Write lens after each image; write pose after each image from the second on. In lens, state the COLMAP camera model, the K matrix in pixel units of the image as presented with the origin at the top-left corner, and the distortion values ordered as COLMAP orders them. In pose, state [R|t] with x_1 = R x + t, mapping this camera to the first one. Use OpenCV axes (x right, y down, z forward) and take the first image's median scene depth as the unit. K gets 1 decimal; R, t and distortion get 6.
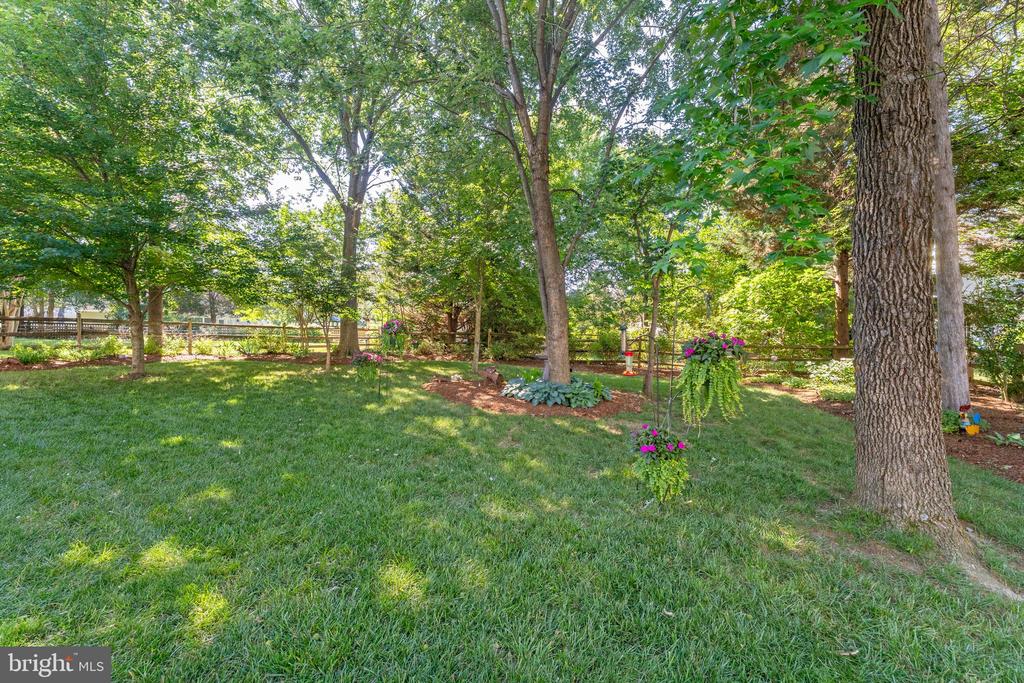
lens RADIAL K [[424.1, 0, 511.6], [0, 424.1, 340.9], [0, 0, 1]] dist [-0.002234, -0.000326]
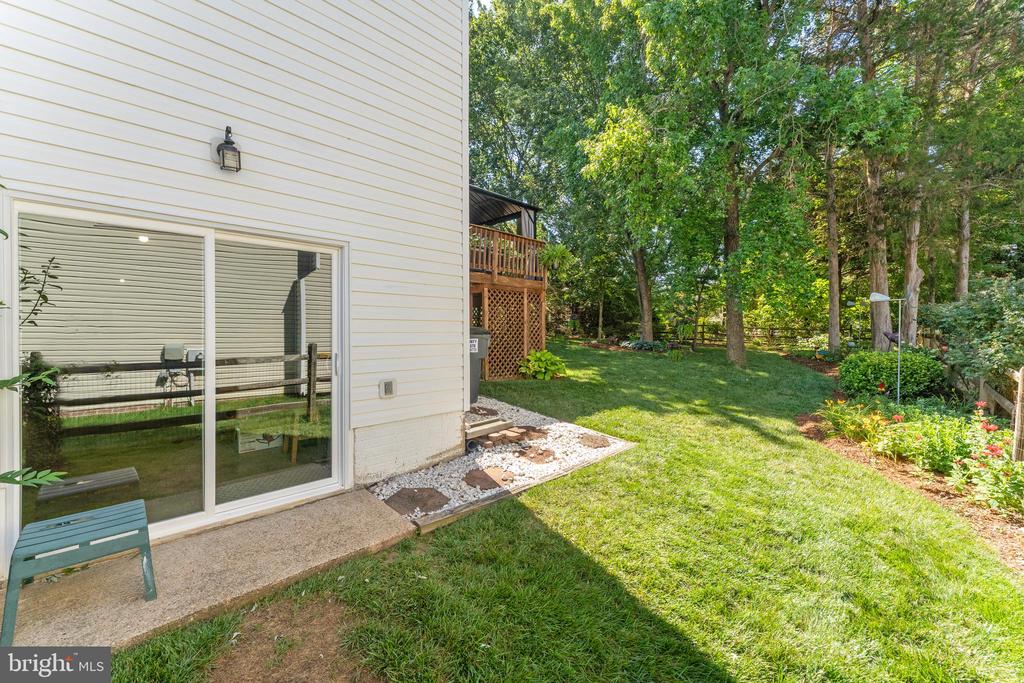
lens RADIAL K [[424.1, 0, 512.7], [0, 424.1, 336.2], [0, 0, 1]] dist [-0.002234, -0.000326]
pose [[0.979438, 0.006002, -0.201657, -0.087557], [-0.004400, 0.999955, 0.008390, 0.037293], [0.201699, -0.007330, 0.979420, -0.875192]]
